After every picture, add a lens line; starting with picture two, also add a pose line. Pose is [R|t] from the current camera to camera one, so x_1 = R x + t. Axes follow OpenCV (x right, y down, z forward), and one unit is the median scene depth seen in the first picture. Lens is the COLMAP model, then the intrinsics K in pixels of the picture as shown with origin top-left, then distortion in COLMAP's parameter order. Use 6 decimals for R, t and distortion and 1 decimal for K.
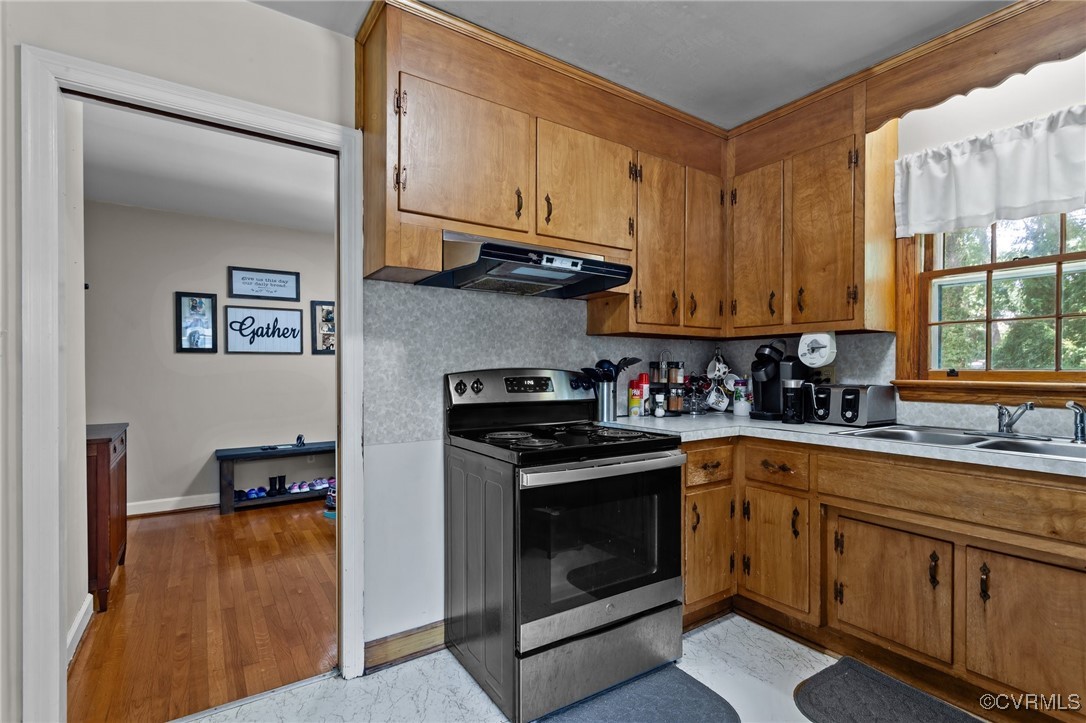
lens RADIAL K [[513.3, 0, 547.9], [0, 513.3, 368.0], [0, 0, 1]] dist [-0.002751, 0.002190]
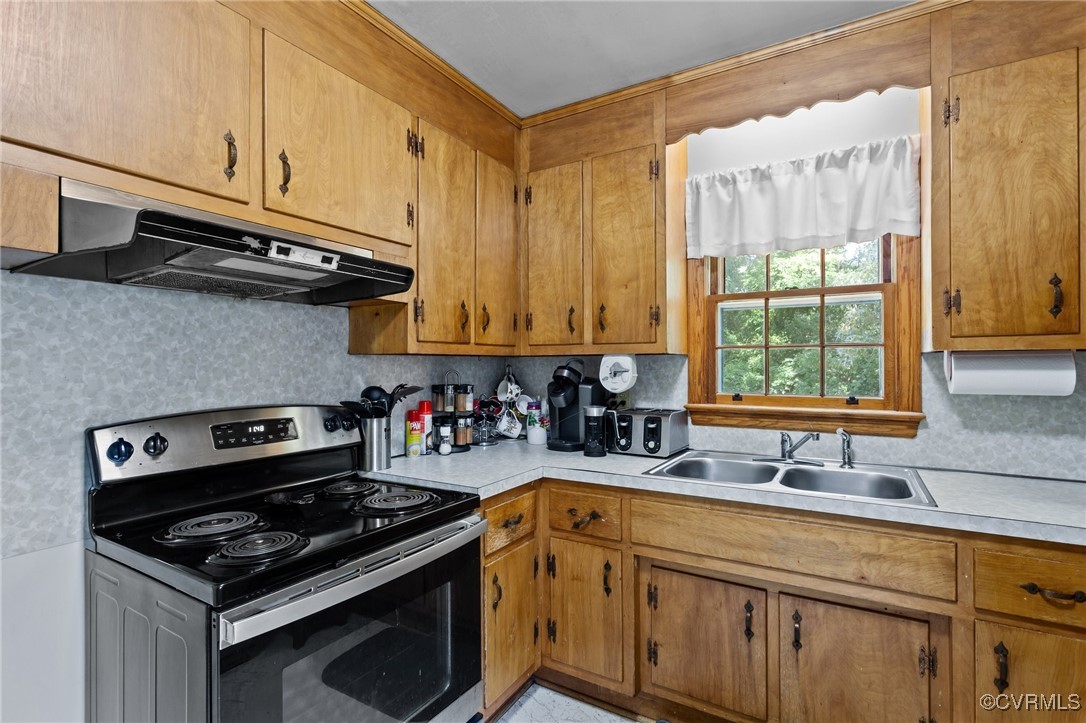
lens RADIAL K [[513.3, 0, 548.8], [0, 513.3, 359.5], [0, 0, 1]] dist [-0.002751, 0.002190]
pose [[0.904108, -0.002492, 0.427297, 0.025033], [0.006829, 0.999940, -0.008619, -0.058587], [-0.427250, 0.010710, 0.904070, 0.249889]]
